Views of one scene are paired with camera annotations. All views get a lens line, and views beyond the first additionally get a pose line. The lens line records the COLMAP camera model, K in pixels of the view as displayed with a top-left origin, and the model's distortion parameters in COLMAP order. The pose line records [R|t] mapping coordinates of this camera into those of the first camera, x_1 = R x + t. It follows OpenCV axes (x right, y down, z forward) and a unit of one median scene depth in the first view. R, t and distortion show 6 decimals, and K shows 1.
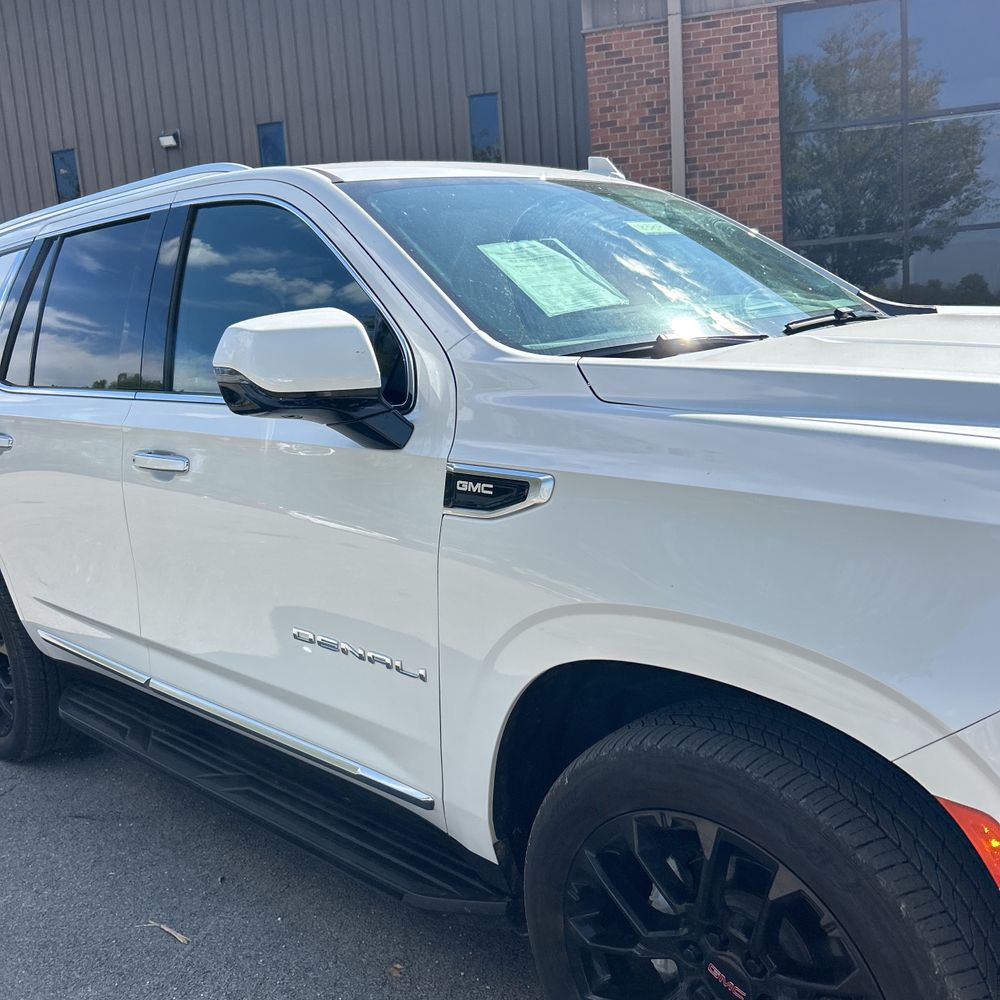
lens RADIAL K [[1005.5, 0, 496.5], [0, 1005.5, 492.6], [0, 0, 1]] dist [0.035124, -0.002322]
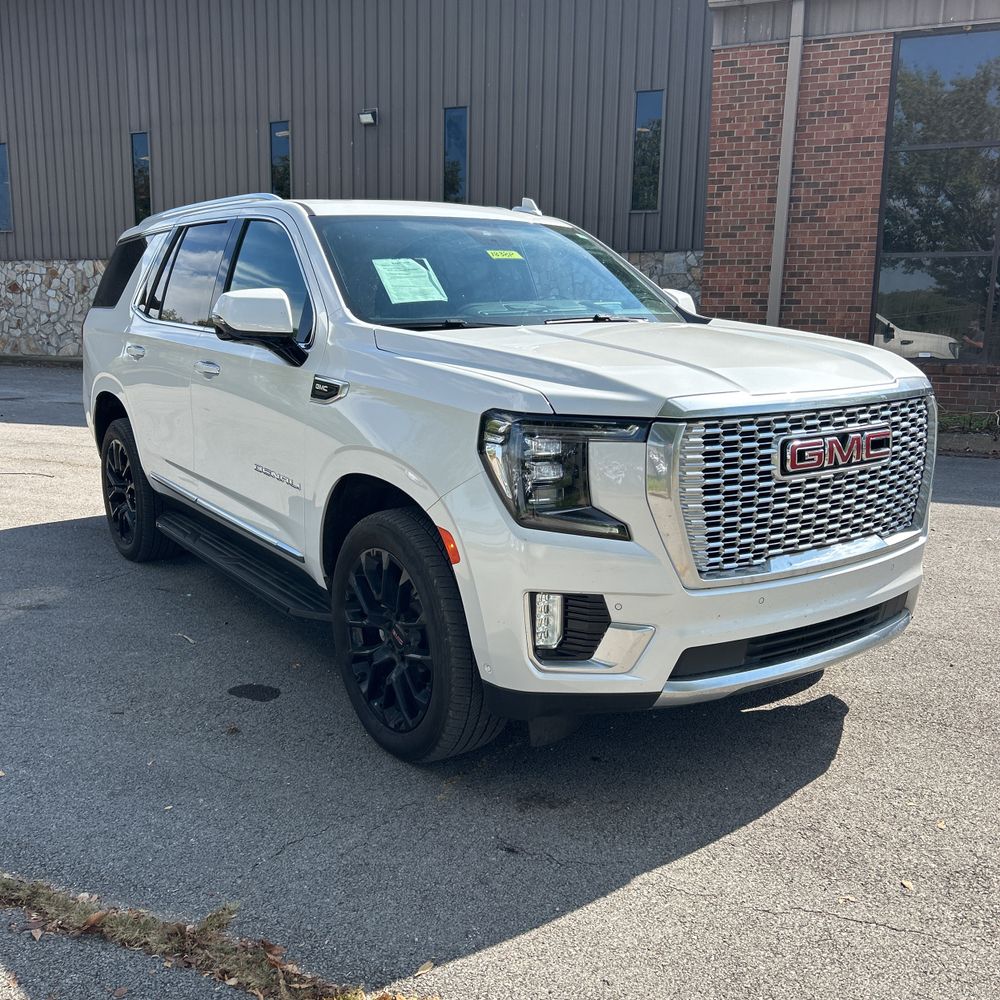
lens RADIAL K [[1002.7, 0, 500.0], [0, 1002.7, 500.0], [0, 0, 1]] dist [0.046986, -0.002487]
pose [[0.977316, 0.120146, -0.174409, 0.114170], [-0.114516, 0.992532, 0.042029, 0.015067], [0.178156, -0.021103, 0.983776, -0.144859]]
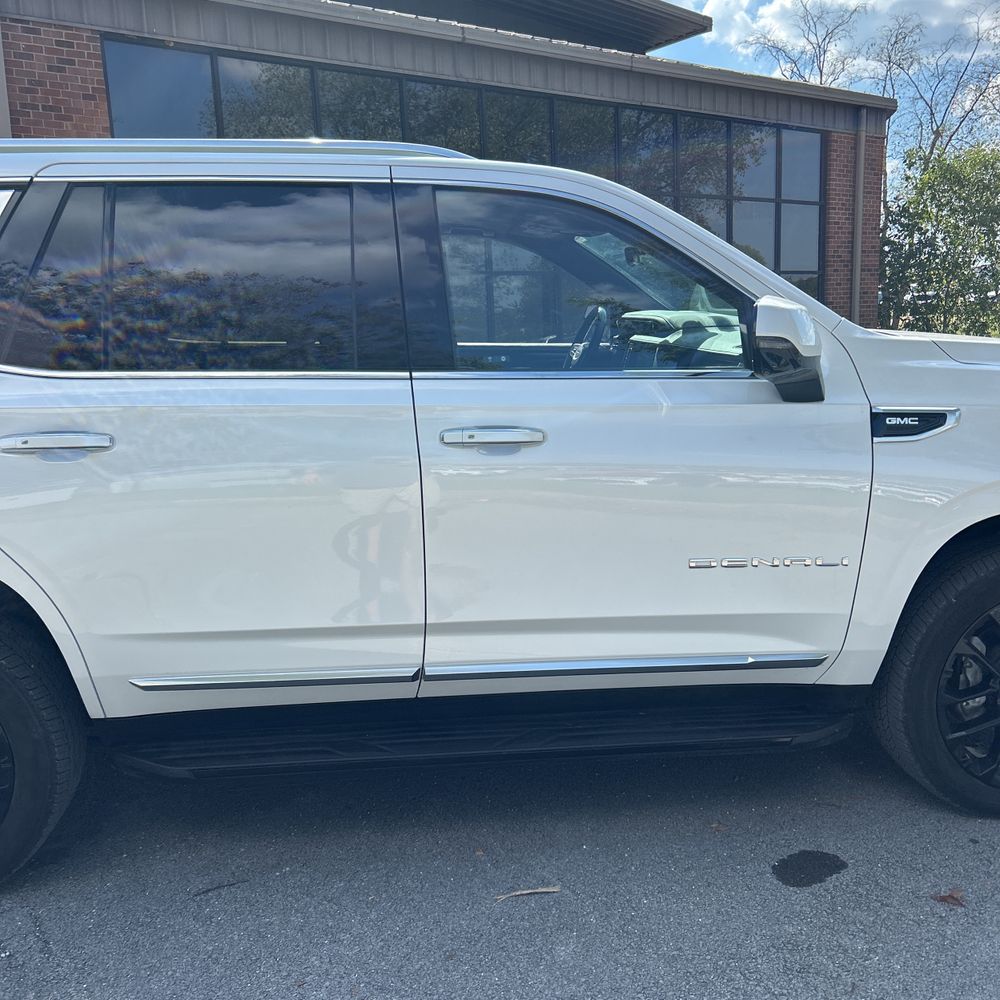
lens RADIAL K [[1009.7, 0, 496.8], [0, 1009.7, 517.8], [0, 0, 1]] dist [0.061055, -0.063113]
pose [[0.655135, -0.093692, 0.749680, -0.260670], [0.106776, 0.993803, 0.030890, 0.004448], [-0.747928, 0.059811, 0.661080, 0.076164]]
